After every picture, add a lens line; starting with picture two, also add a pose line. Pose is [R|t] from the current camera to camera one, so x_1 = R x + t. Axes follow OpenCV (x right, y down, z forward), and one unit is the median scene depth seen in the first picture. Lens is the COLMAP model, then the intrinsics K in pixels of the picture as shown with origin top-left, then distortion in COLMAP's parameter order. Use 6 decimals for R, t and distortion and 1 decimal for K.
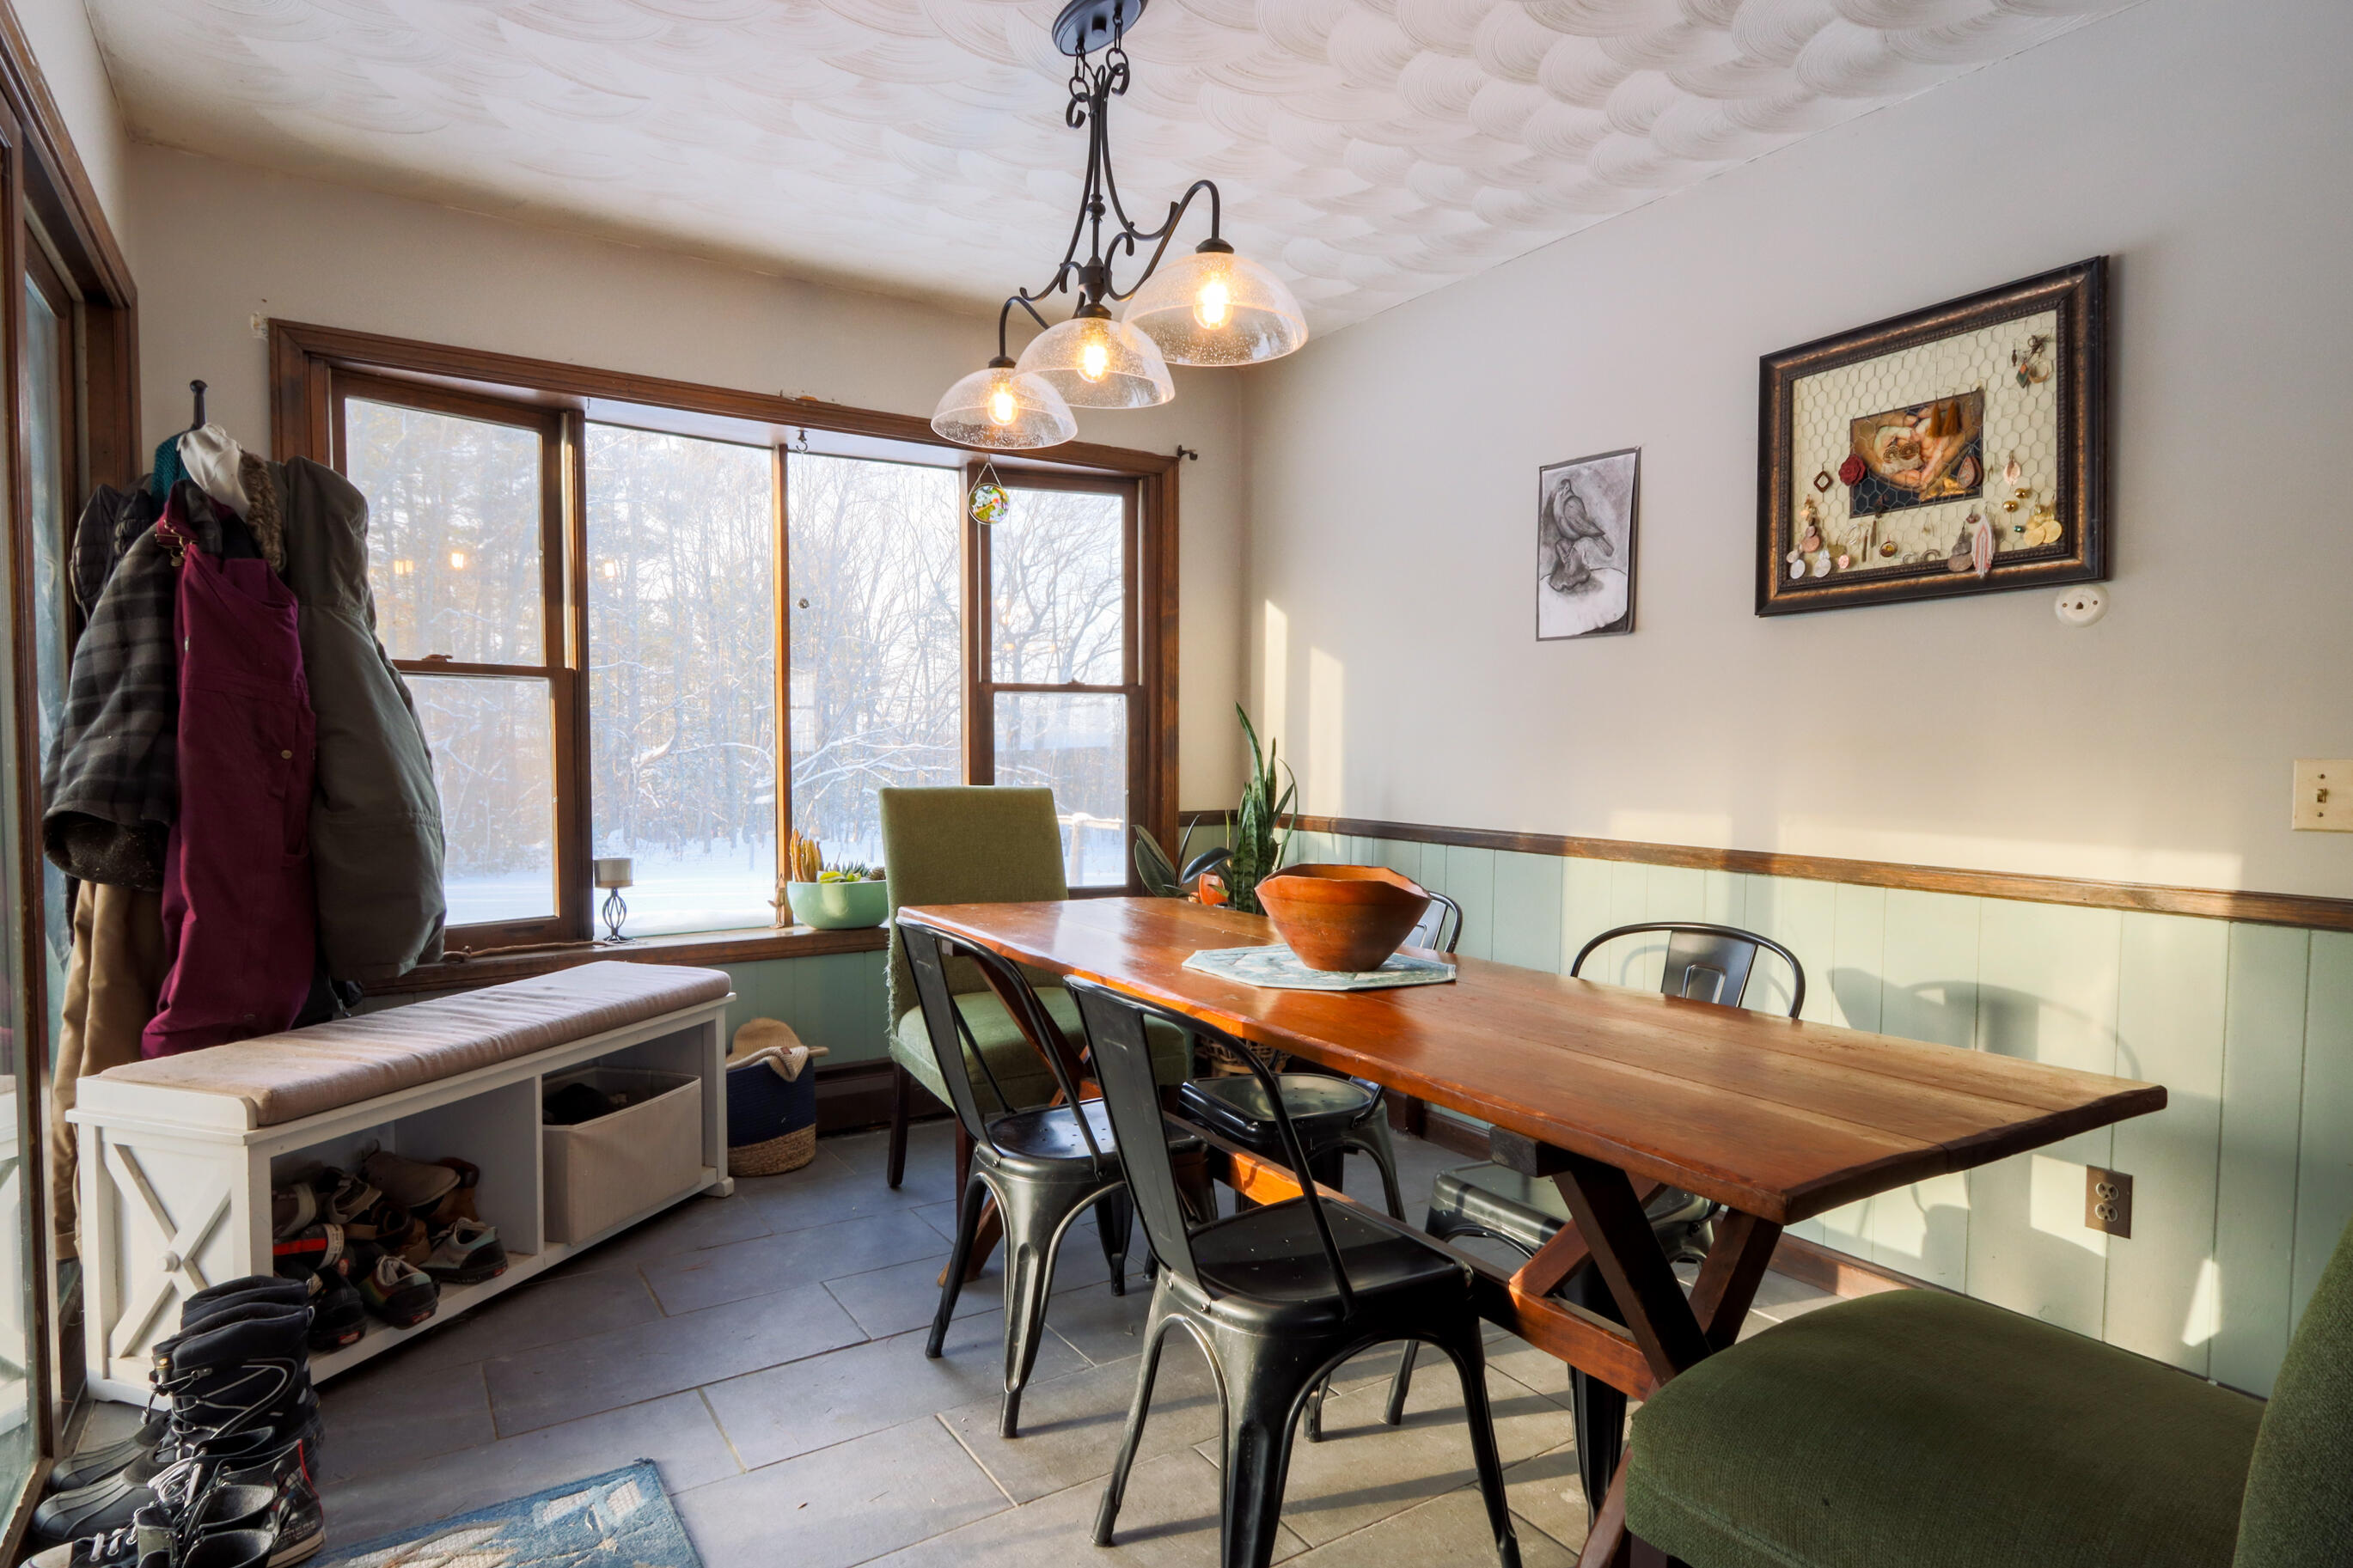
lens RADIAL K [[1244.9, 0, 1172.0], [0, 1244.9, 798.0], [0, 0, 1]] dist [0.000186, -0.001328]
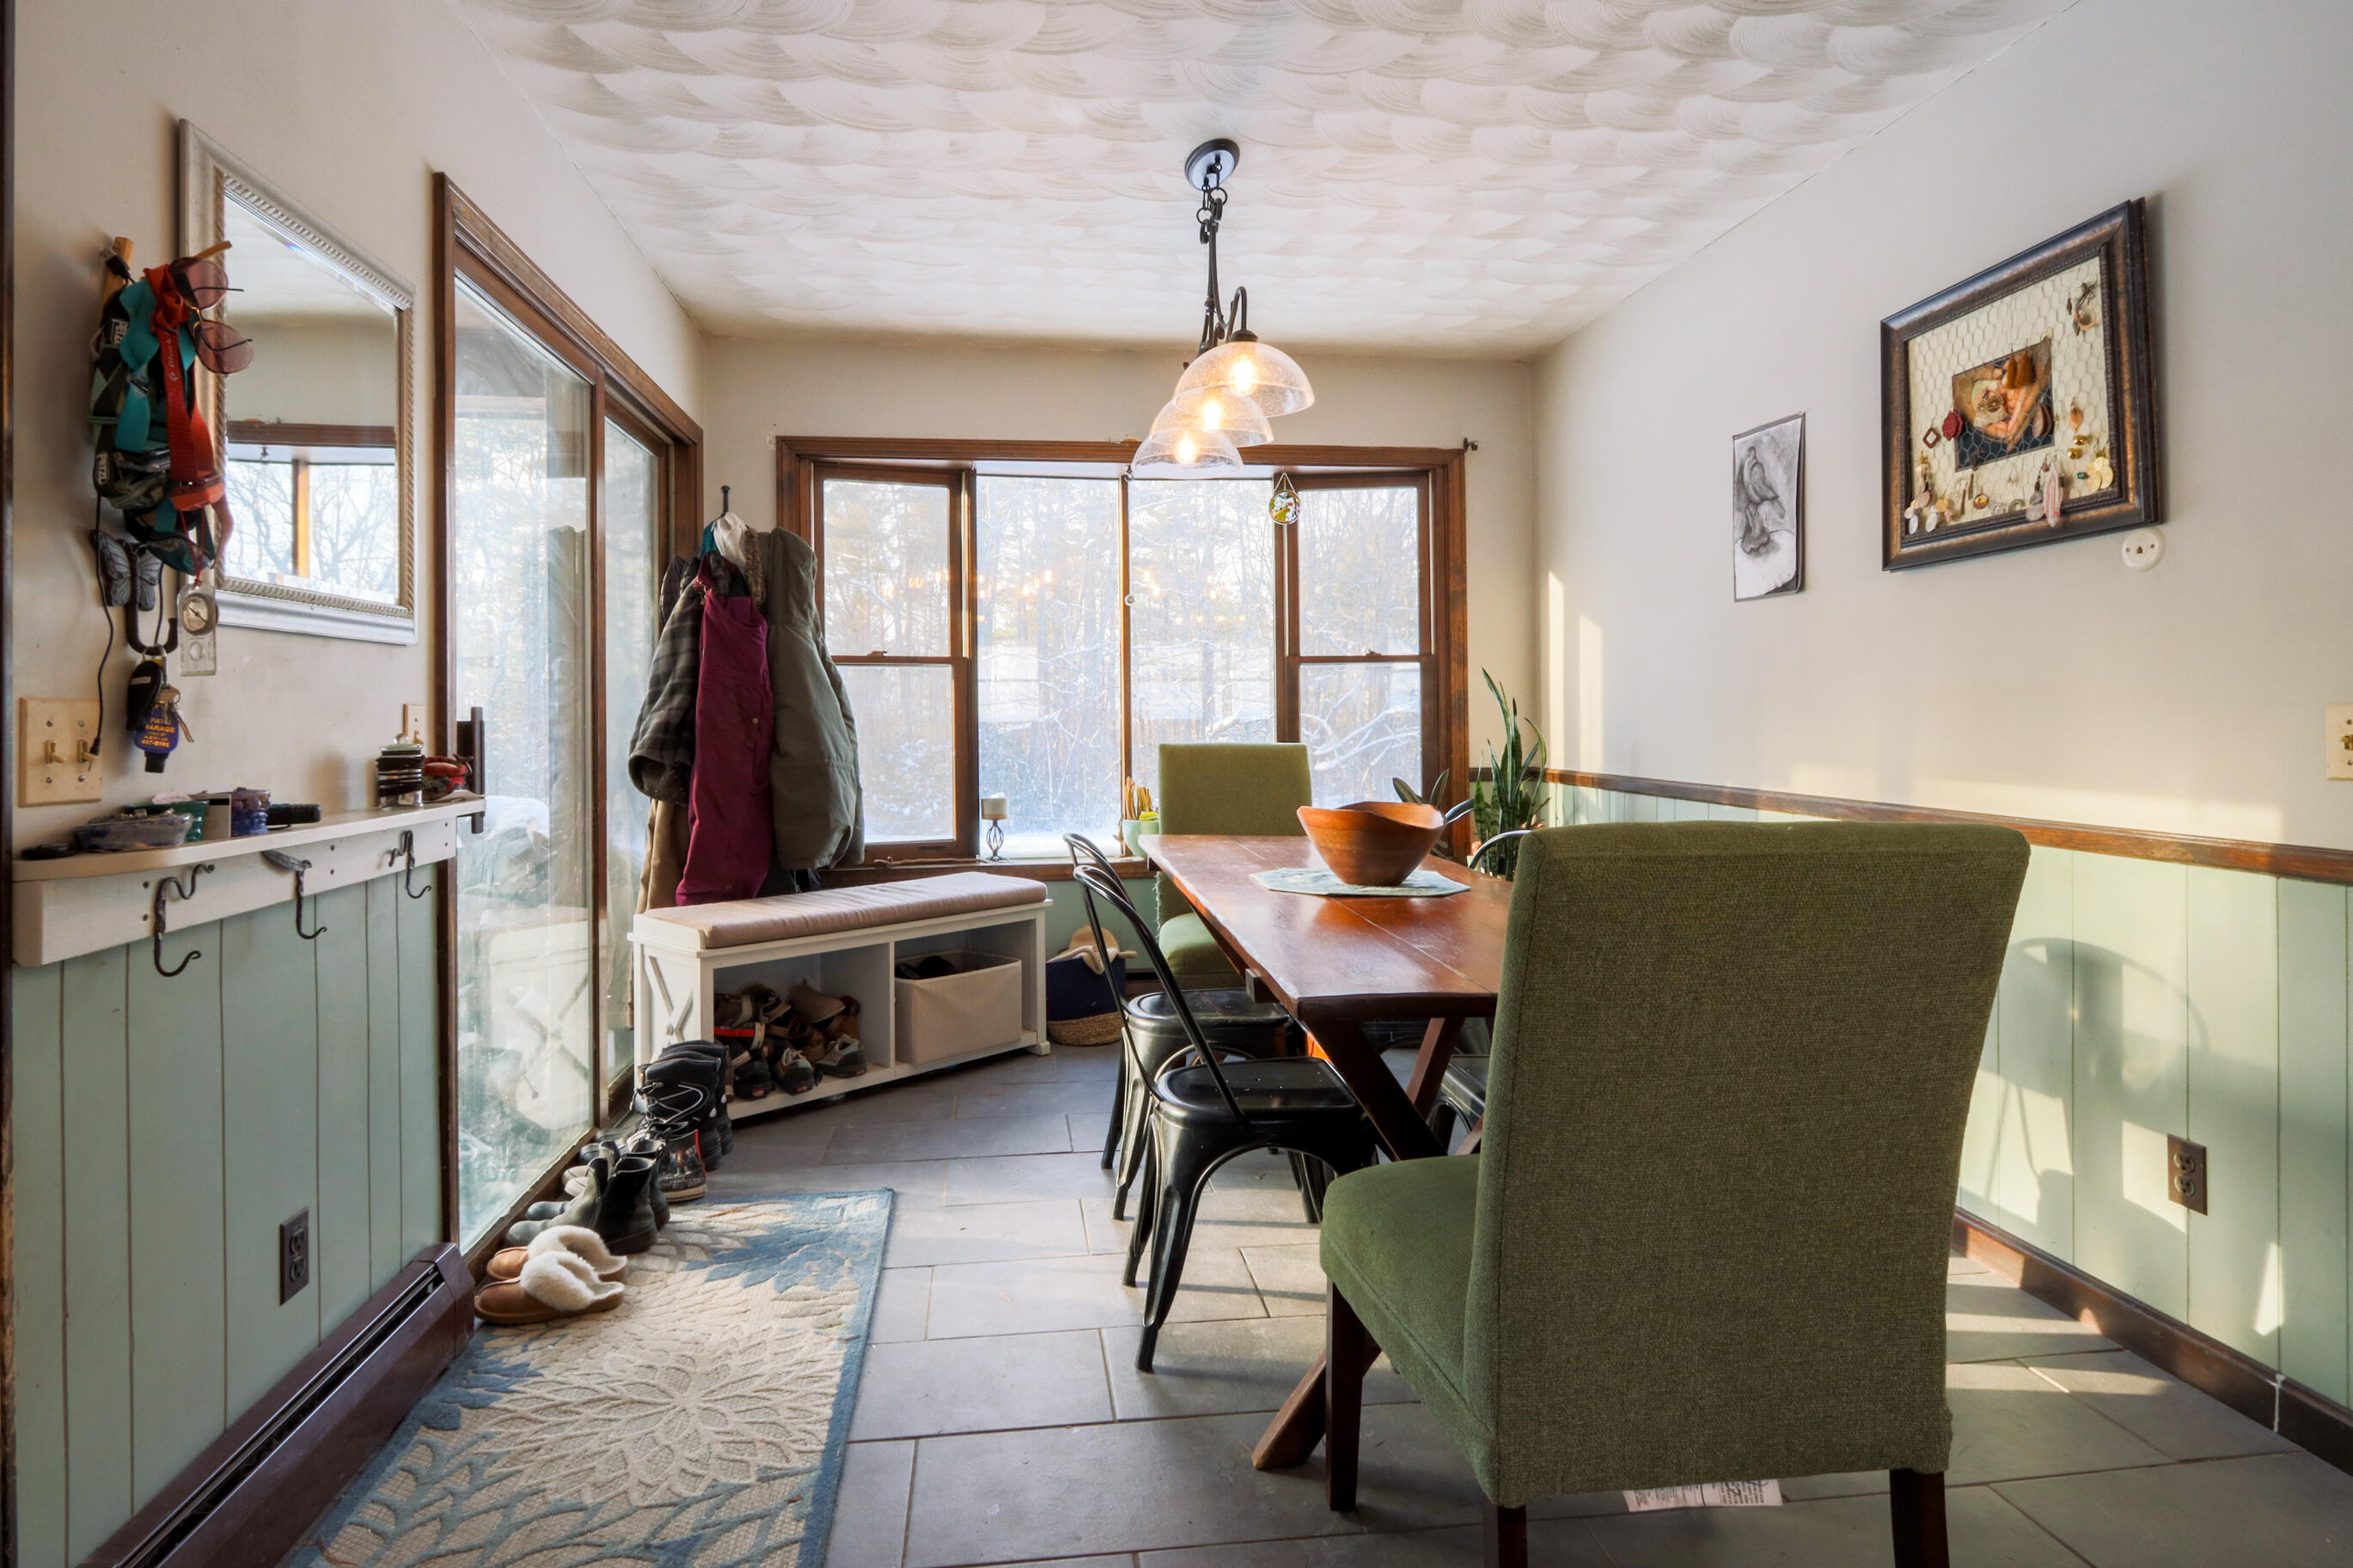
lens RADIAL K [[1253.5, 0, 1178.8], [0, 1253.5, 709.9], [0, 0, 1]] dist [0.000455, -0.000260]
pose [[0.903497, -0.013461, -0.428384, 0.414837], [-0.005702, 0.999041, -0.043419, 0.015284], [0.428557, 0.041672, 0.902553, -0.179216]]
